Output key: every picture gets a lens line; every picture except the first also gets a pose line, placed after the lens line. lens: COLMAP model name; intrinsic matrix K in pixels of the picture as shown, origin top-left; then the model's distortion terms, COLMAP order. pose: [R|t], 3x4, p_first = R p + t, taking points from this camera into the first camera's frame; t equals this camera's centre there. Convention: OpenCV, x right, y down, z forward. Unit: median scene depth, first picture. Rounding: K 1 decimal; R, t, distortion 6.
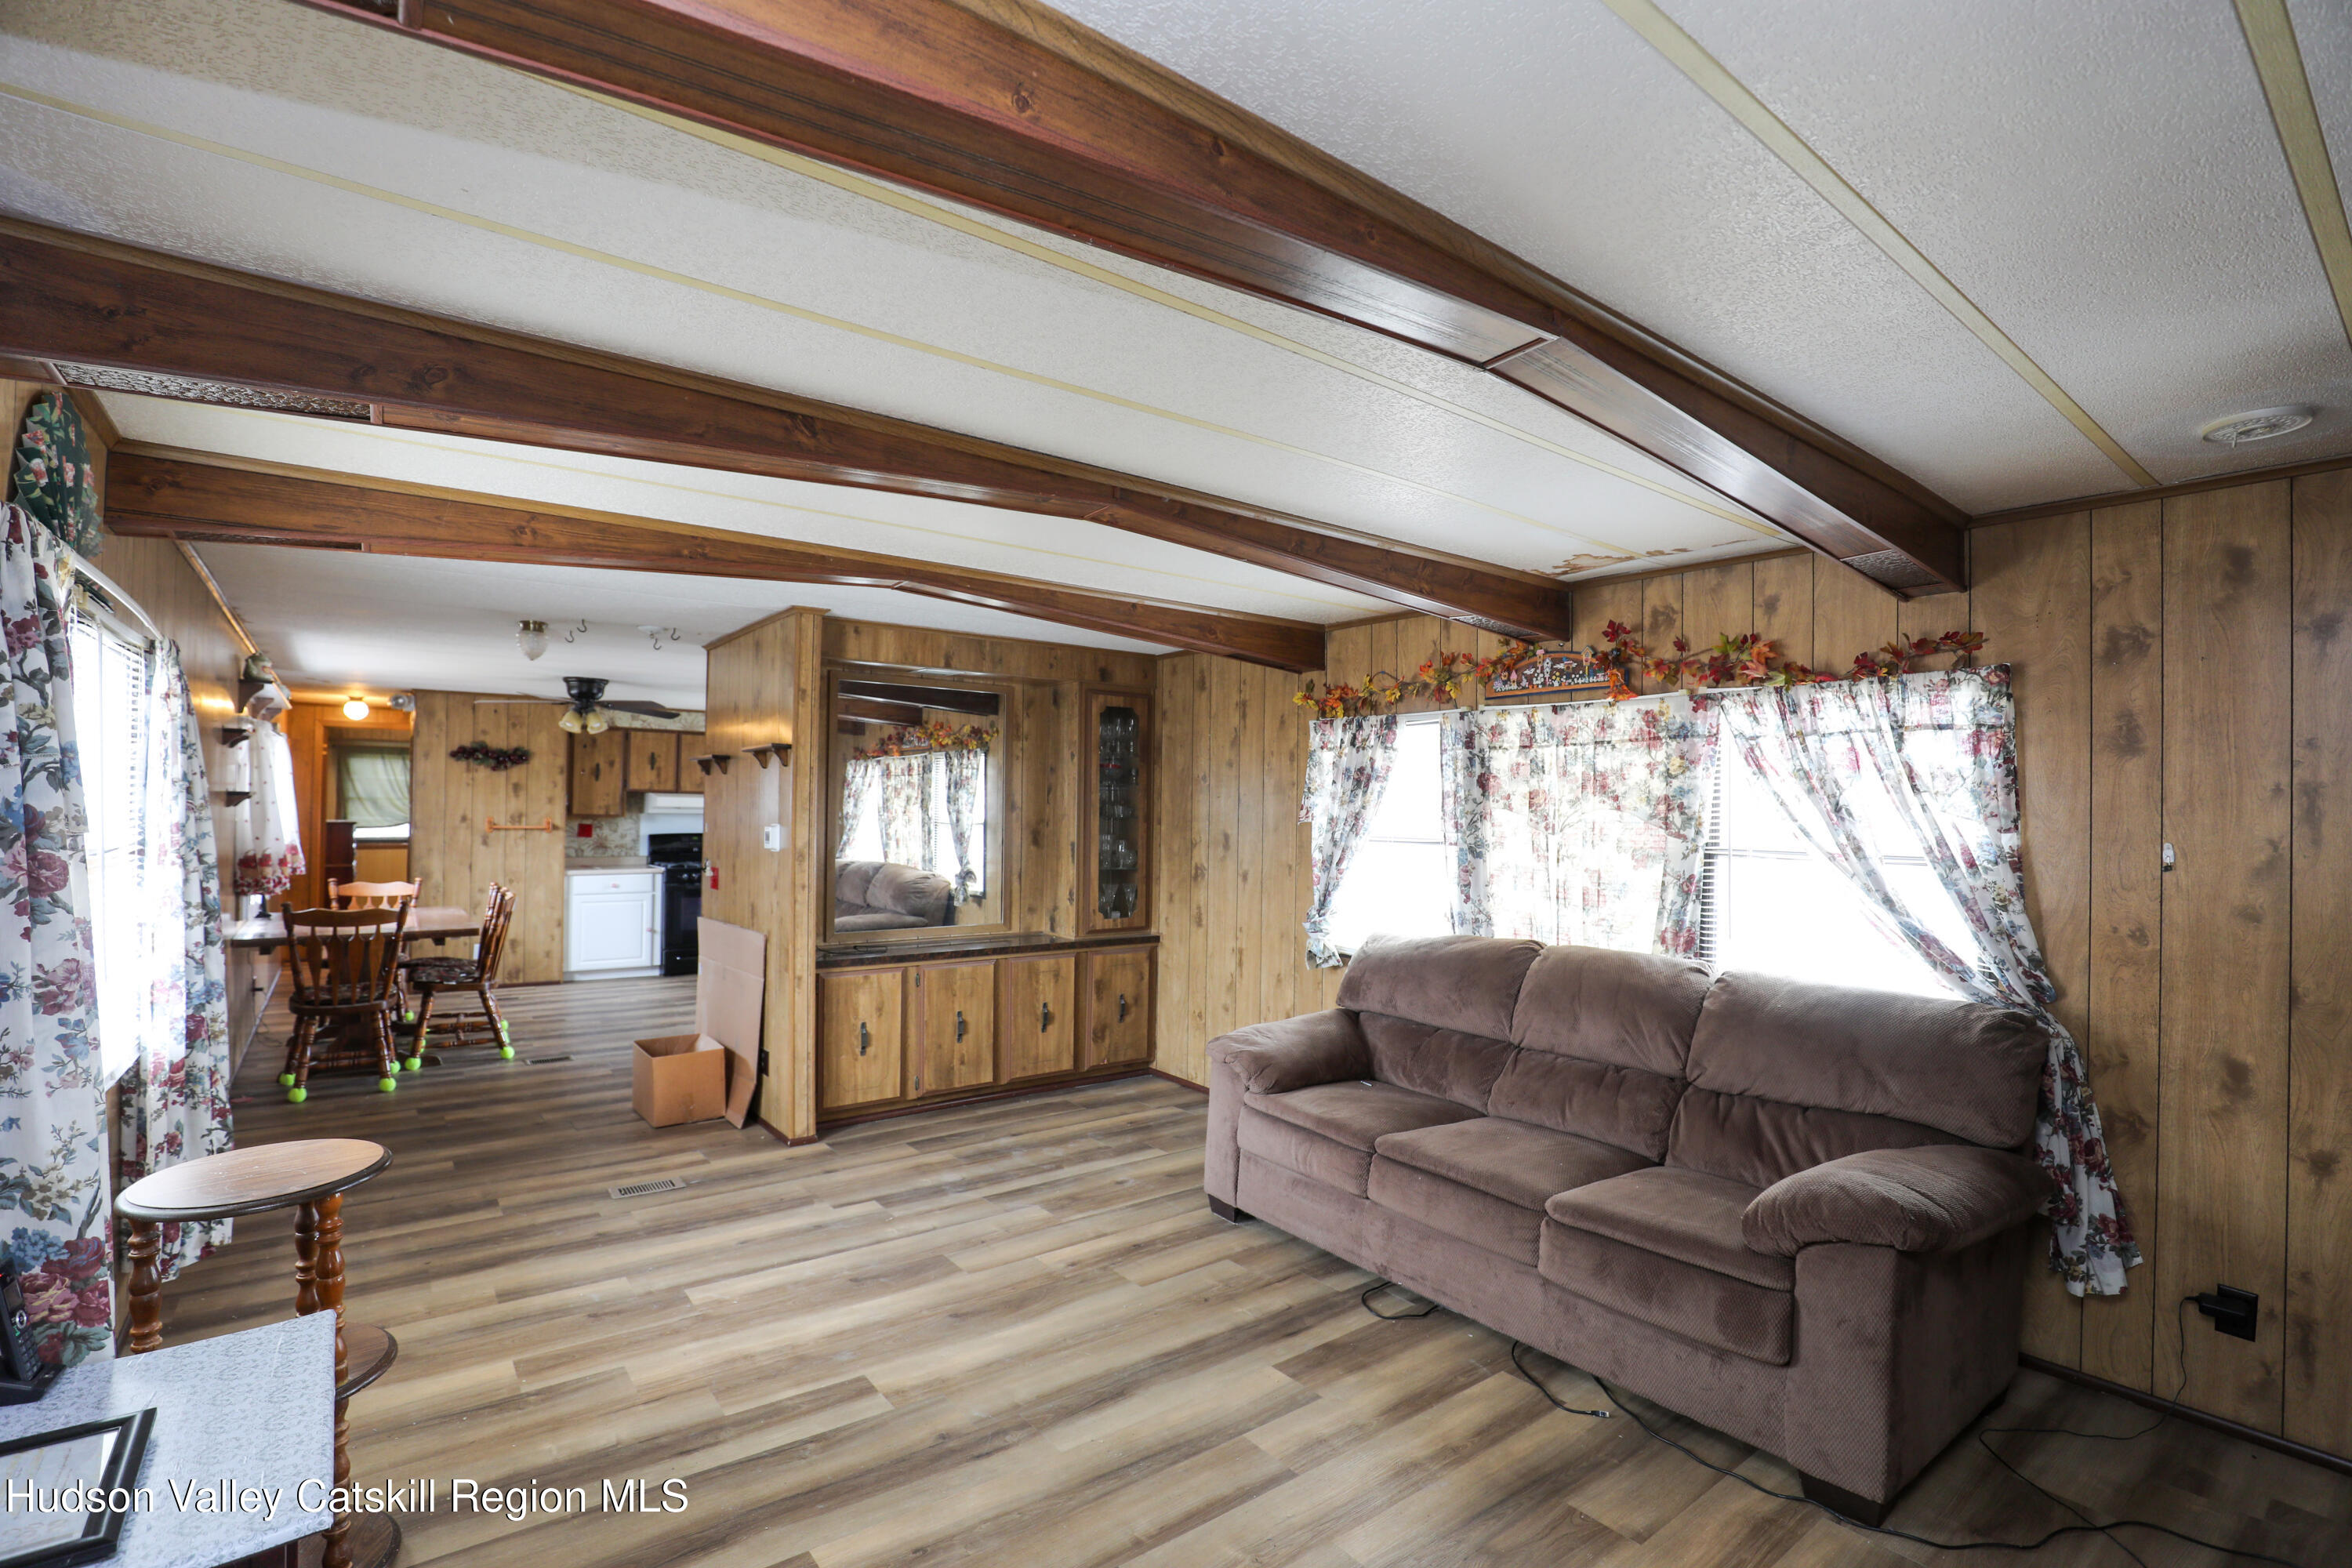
lens RADIAL K [[1078.8, 0, 1160.9], [0, 1078.8, 790.4], [0, 0, 1]] dist [-0.041812, 0.009886]
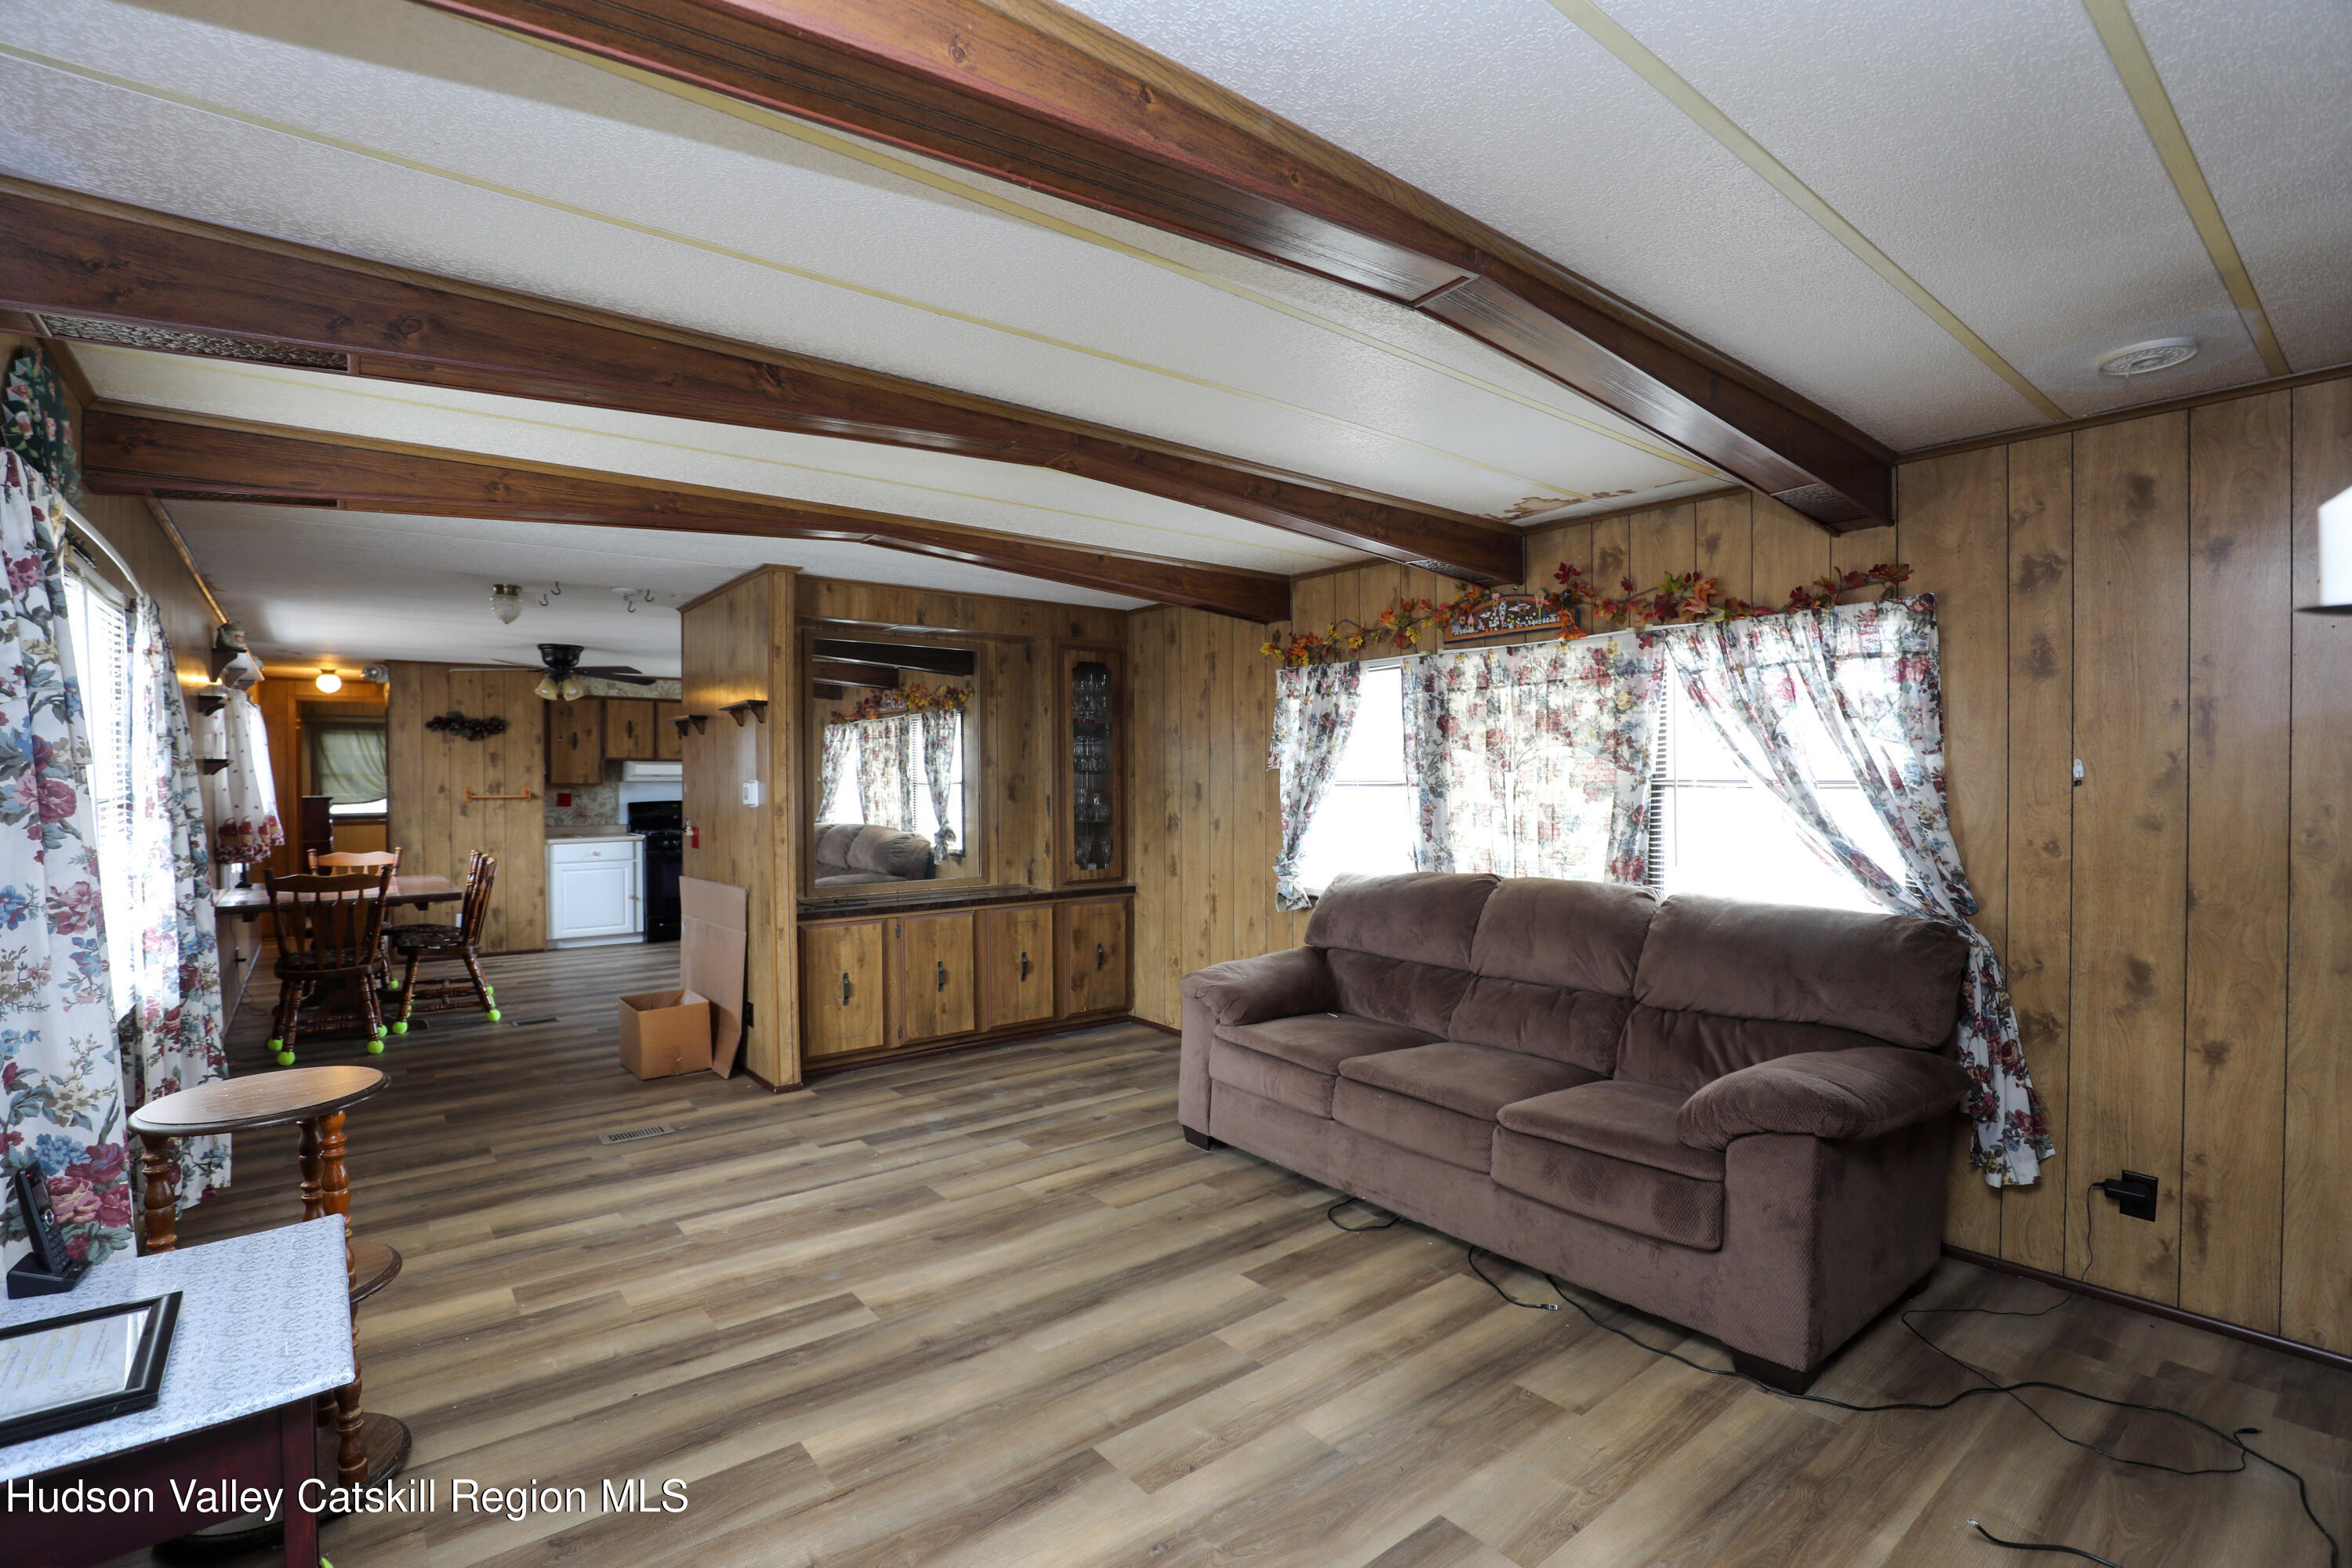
lens RADIAL K [[1078.9, 0, 1163.9], [0, 1078.9, 783.4], [0, 0, 1]] dist [-0.040591, 0.009777]
pose [[0.999645, -0.018965, 0.018690, 0.014172], [0.018524, 0.999553, 0.023463, 0.024073], [-0.019126, -0.023109, 0.999550, -0.032683]]
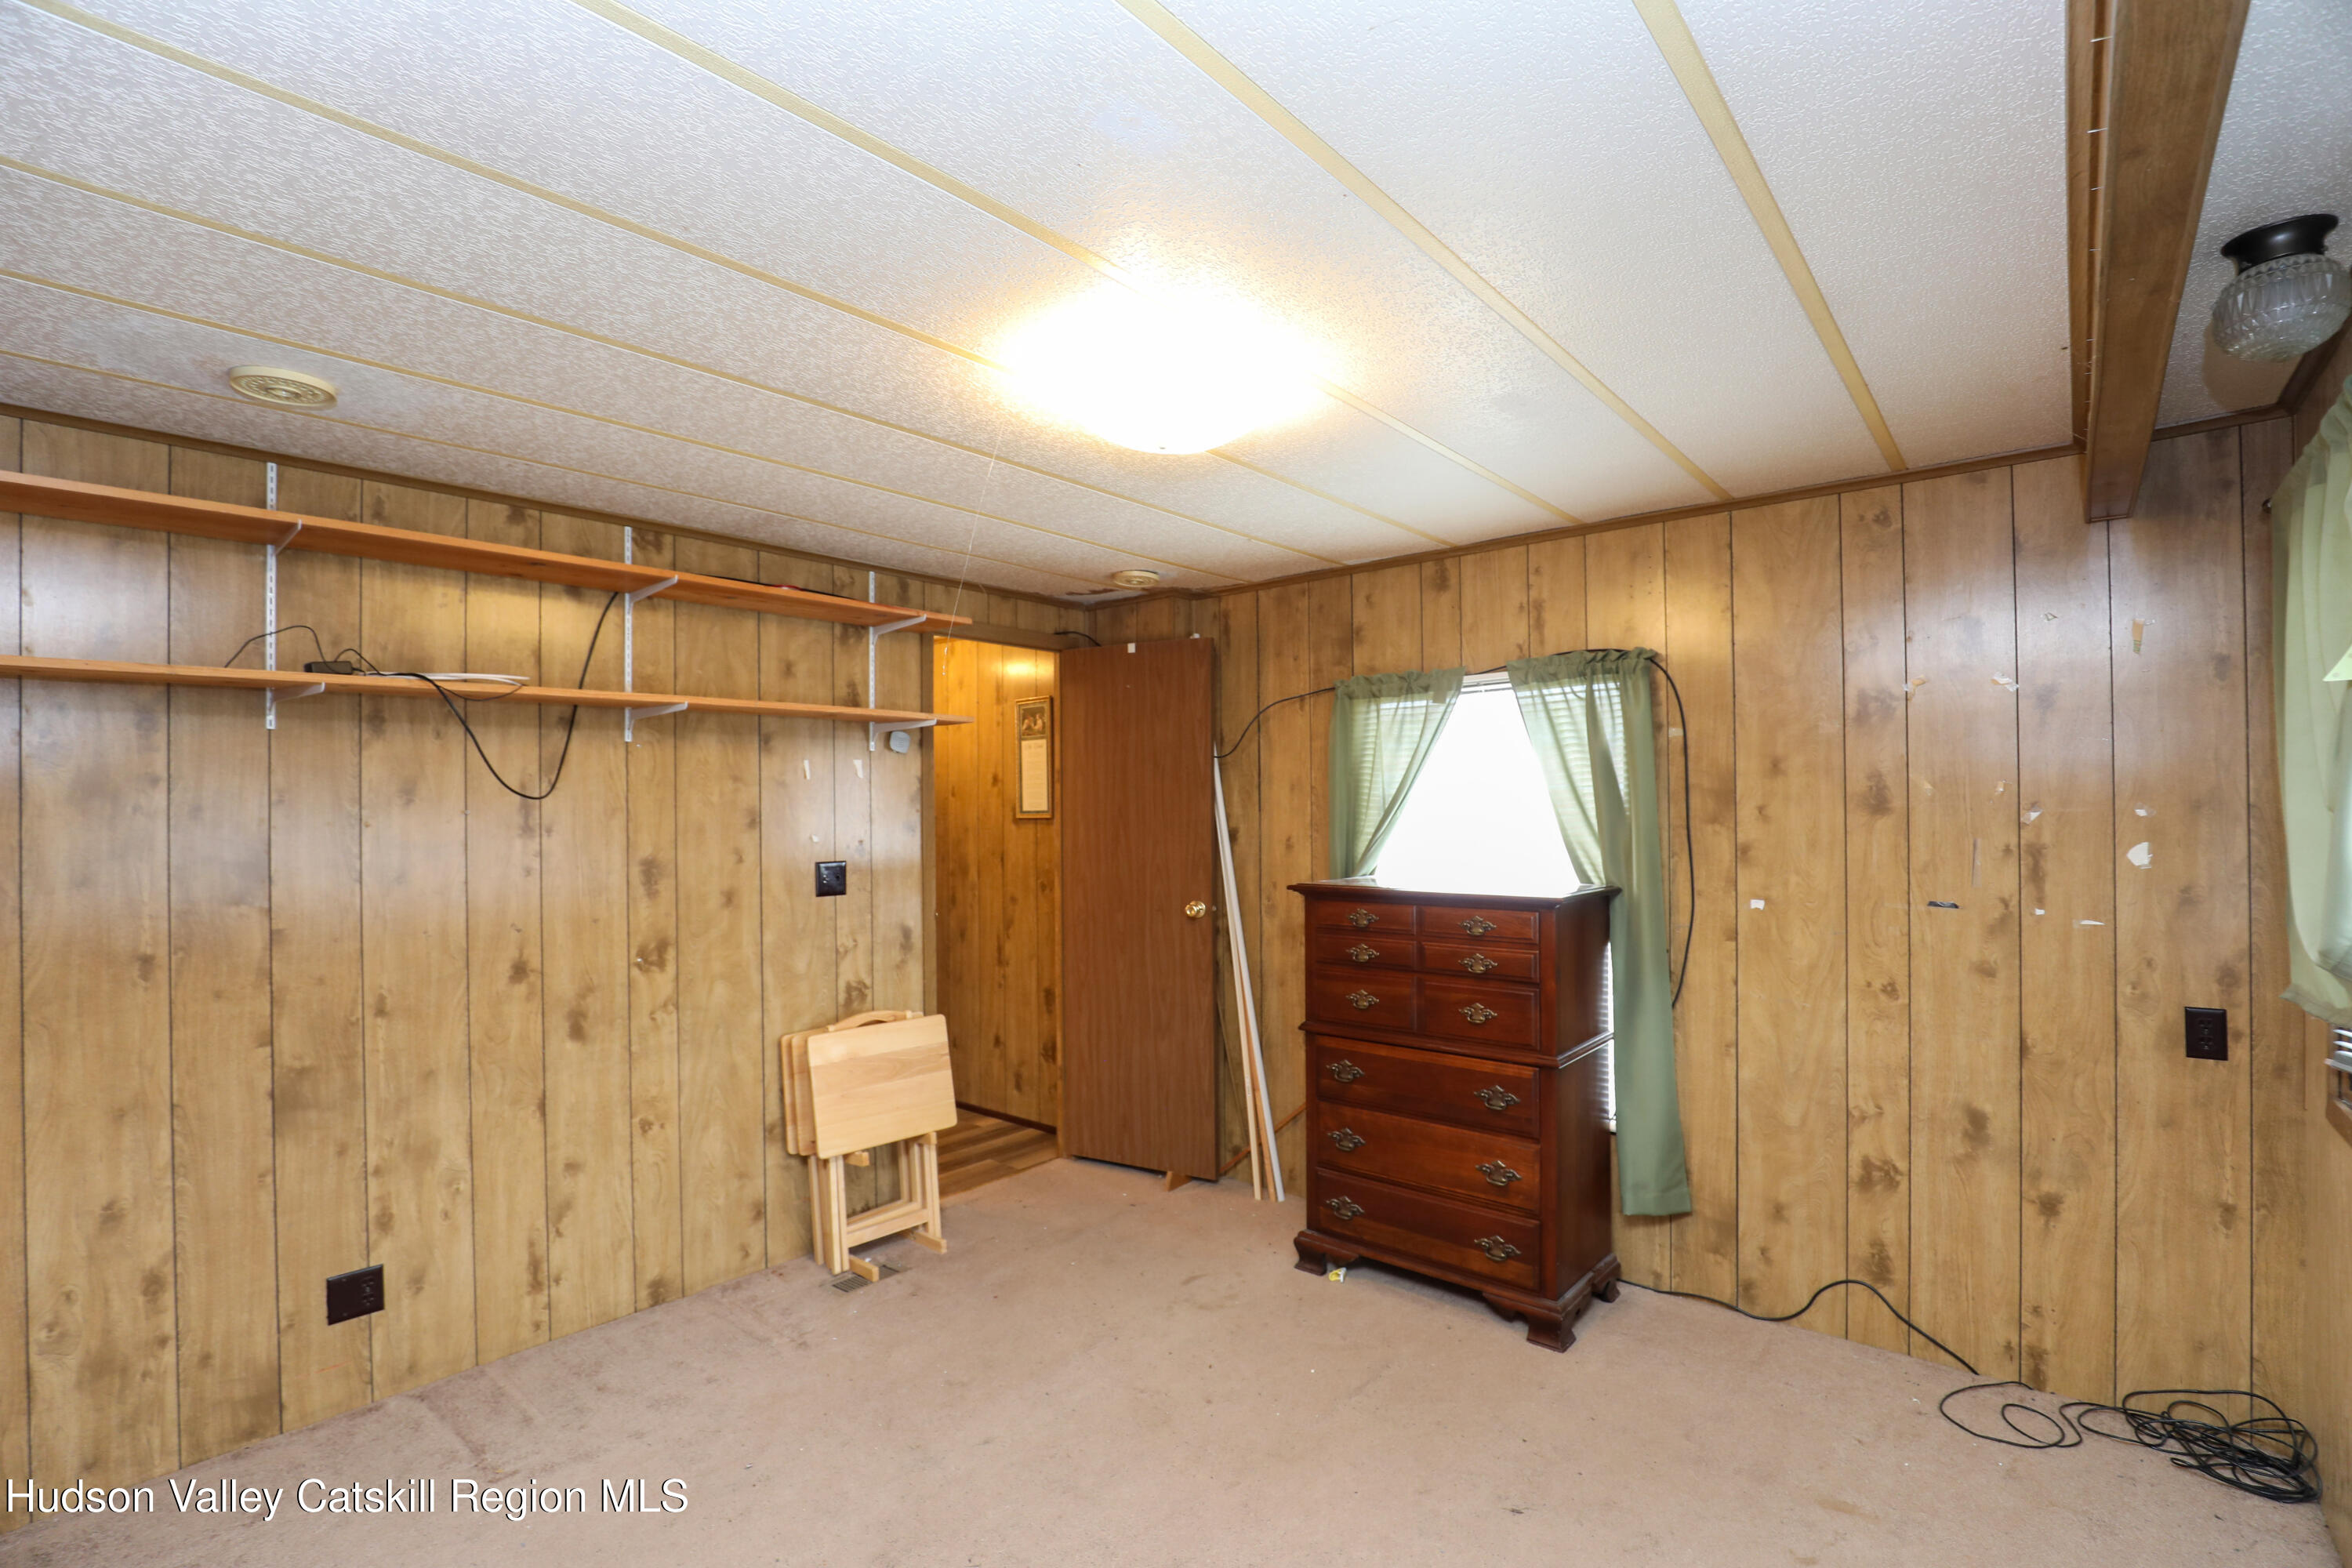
lens RADIAL K [[1078.8, 0, 1160.9], [0, 1078.8, 790.4], [0, 0, 1]] dist [-0.041812, 0.009886]
pose [[0.977449, -0.023098, 0.209903, -1.209007], [0.022367, 0.999733, 0.005856, -0.068636], [-0.209982, -0.001029, 0.977705, 1.422805]]
